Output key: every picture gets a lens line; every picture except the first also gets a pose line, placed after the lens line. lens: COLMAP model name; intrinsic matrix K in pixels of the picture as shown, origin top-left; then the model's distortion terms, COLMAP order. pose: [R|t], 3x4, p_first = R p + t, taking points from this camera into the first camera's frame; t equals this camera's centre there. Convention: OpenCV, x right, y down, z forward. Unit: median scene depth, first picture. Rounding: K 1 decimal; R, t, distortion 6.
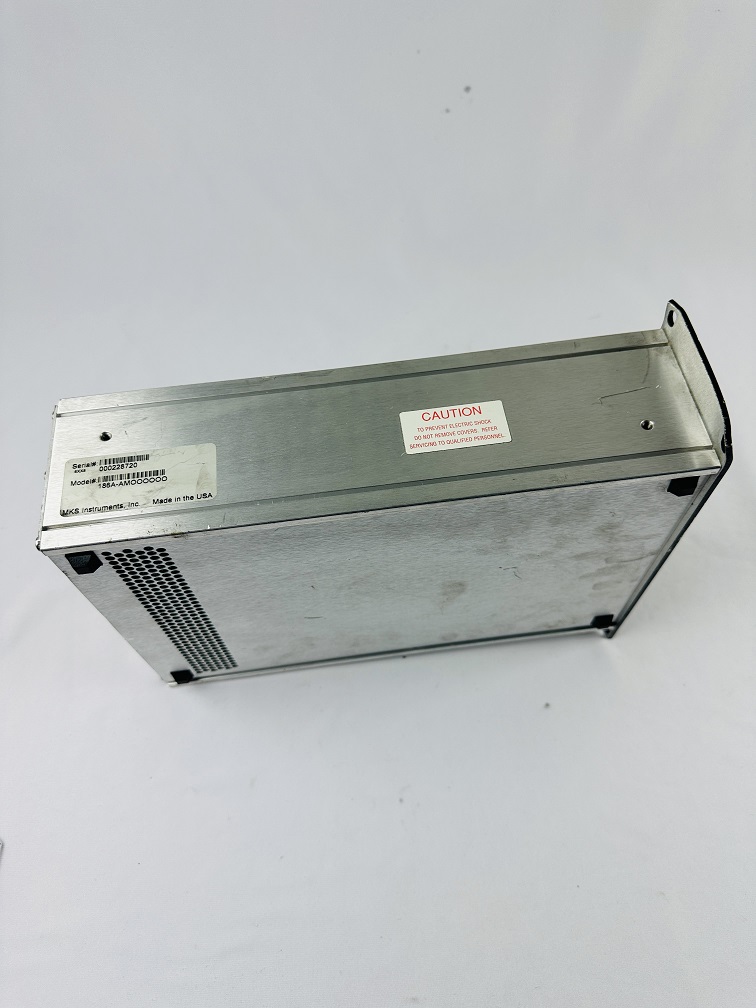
lens RADIAL K [[749.3, 0, 378.0], [0, 749.3, 504.0], [0, 0, 1]] dist [0.000206, -0.124079]
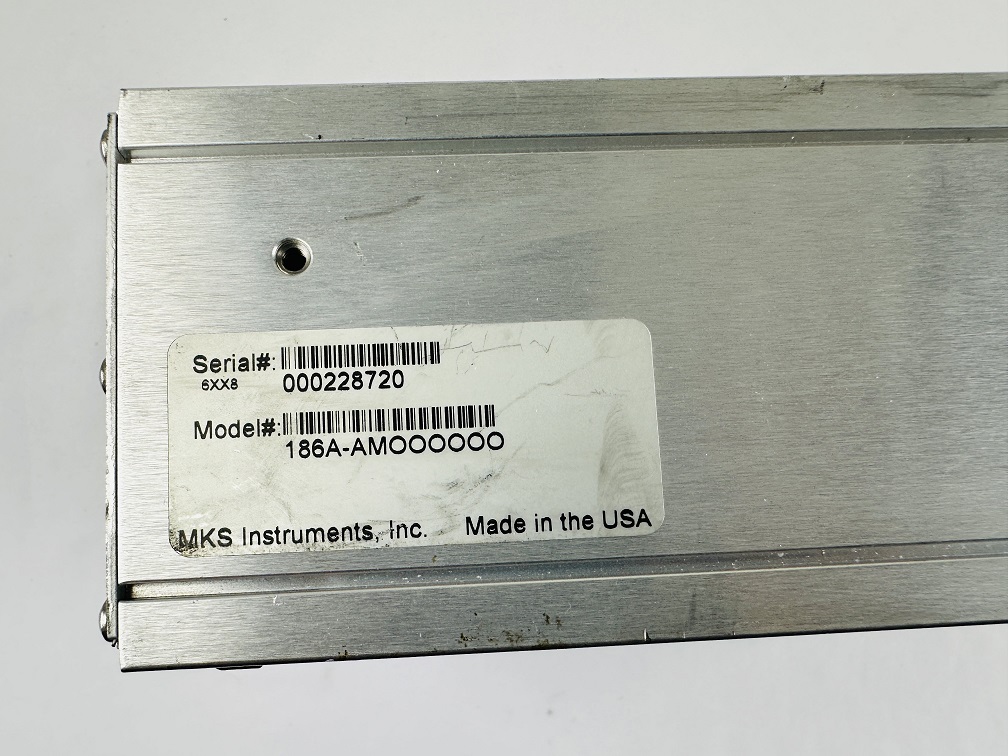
lens RADIAL K [[717.2, 0, 504.0], [0, 717.2, 378.0], [0, 0, 1]] dist [0.000920, 0.000113]
pose [[0.994948, 0.079299, 0.061567, -0.301561], [-0.098201, 0.896196, 0.432653, -0.189581], [-0.020867, -0.436513, 0.899456, 0.734059]]
